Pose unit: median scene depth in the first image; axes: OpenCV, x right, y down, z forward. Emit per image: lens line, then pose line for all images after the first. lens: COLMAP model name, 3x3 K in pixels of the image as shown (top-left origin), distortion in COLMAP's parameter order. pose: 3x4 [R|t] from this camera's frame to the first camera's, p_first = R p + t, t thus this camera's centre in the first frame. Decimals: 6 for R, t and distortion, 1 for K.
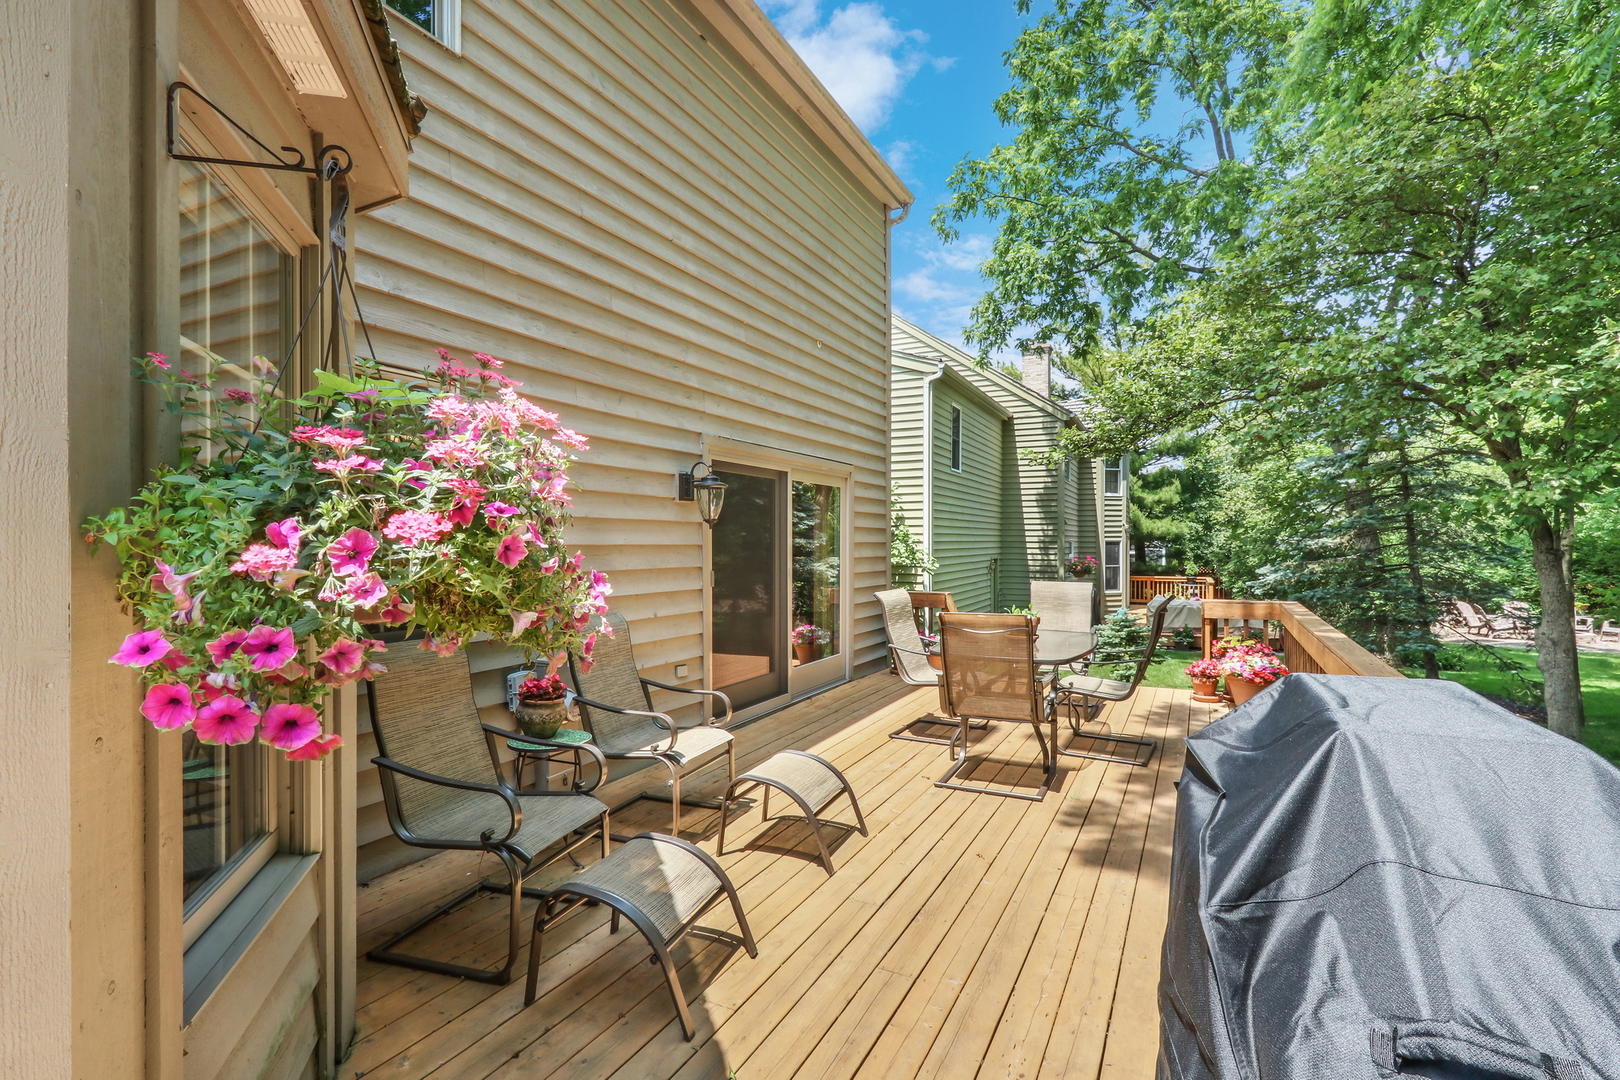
lens RADIAL K [[752.8, 0, 808.9], [0, 752.8, 541.4], [0, 0, 1]] dist [-0.003647, -0.001319]
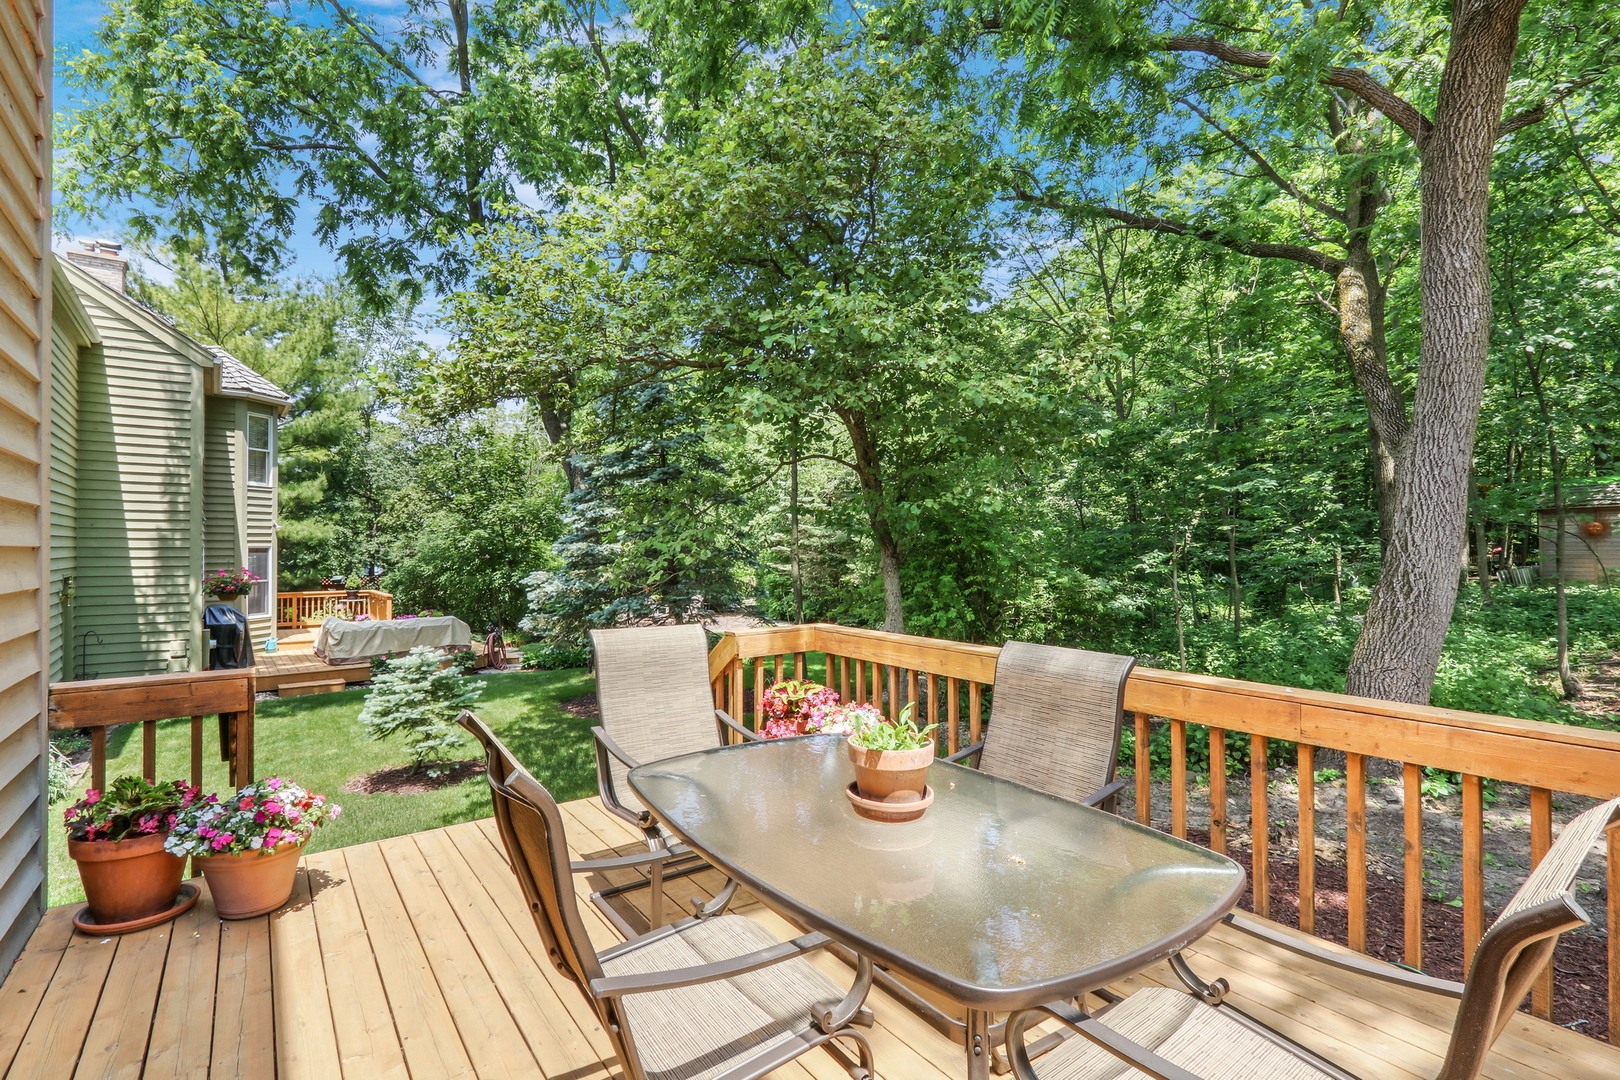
lens RADIAL K [[752.8, 0, 805.0], [0, 752.8, 548.4], [0, 0, 1]] dist [-0.003647, -0.001319]
pose [[0.452625, -0.001865, 0.891699, -0.012209], [0.001604, 0.999998, 0.001277, 0.000638], [-0.891699, 0.000853, 0.452627, 0.182029]]
